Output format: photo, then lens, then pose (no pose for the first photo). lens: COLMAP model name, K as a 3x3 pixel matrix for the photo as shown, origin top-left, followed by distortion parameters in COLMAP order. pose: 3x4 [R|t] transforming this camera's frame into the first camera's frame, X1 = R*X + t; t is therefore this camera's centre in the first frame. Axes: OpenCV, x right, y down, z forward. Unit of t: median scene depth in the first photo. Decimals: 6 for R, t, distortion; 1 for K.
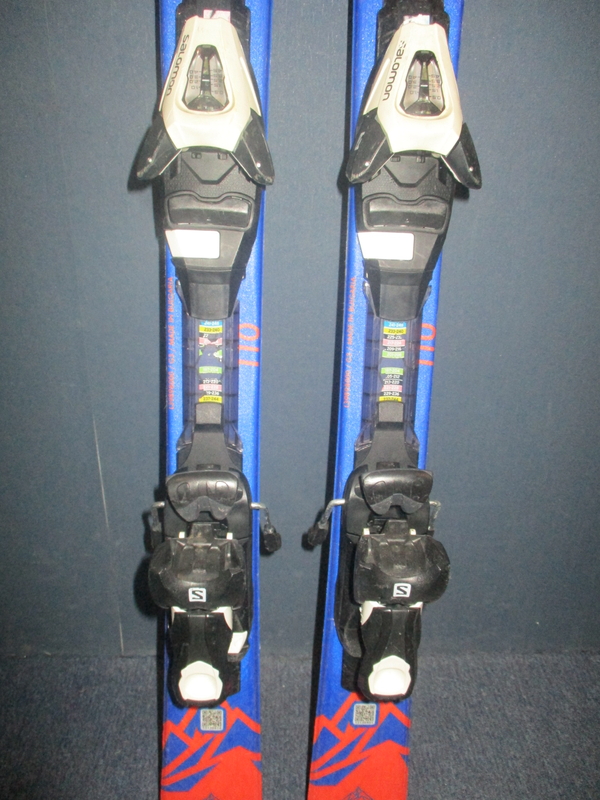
lens RADIAL K [[693.7, 0, 297.8], [0, 693.7, 397.7], [0, 0, 1]] dist [-0.038958, -0.002619]
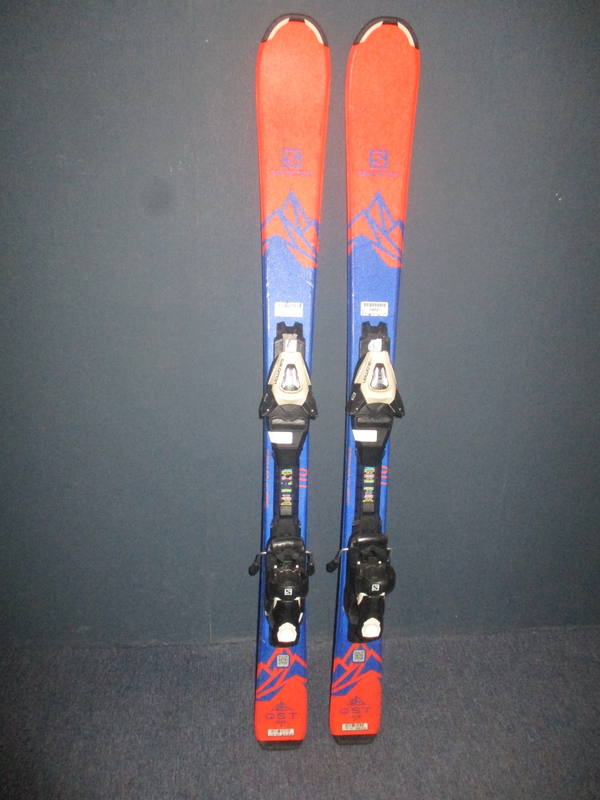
lens RADIAL K [[693.7, 0, 299.8], [0, 693.7, 398.8], [0, 0, 1]] dist [-0.038958, -0.002619]
pose [[0.998776, -0.017415, 0.046301, -0.176938], [0.019884, 0.998374, -0.053422, -0.207770], [-0.045295, 0.054278, 0.997498, -1.184930]]
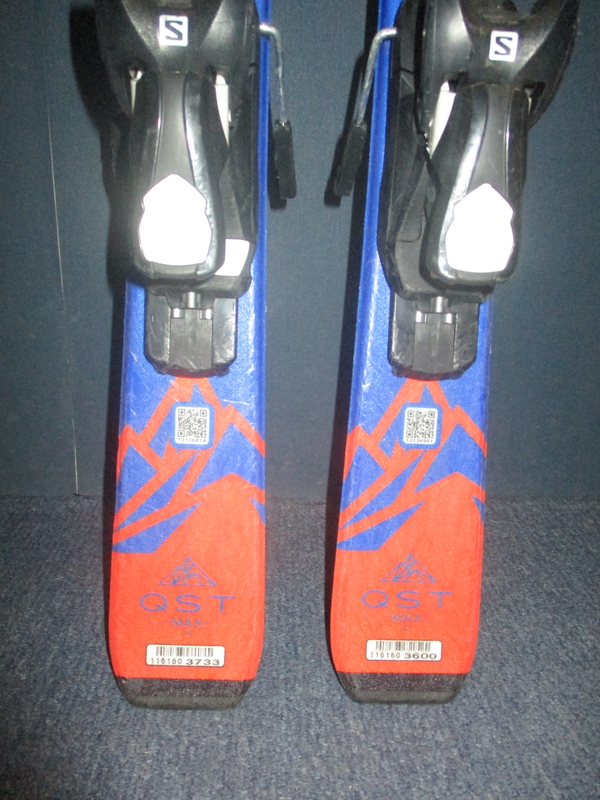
lens RADIAL K [[693.7, 0, 297.4], [0, 693.7, 398.9], [0, 0, 1]] dist [-0.038958, -0.002619]
pose [[0.999894, 0.005144, 0.013655, -0.037126], [-0.003525, 0.993238, -0.116041, 0.592920], [-0.014159, 0.115981, 0.993151, 0.379255]]
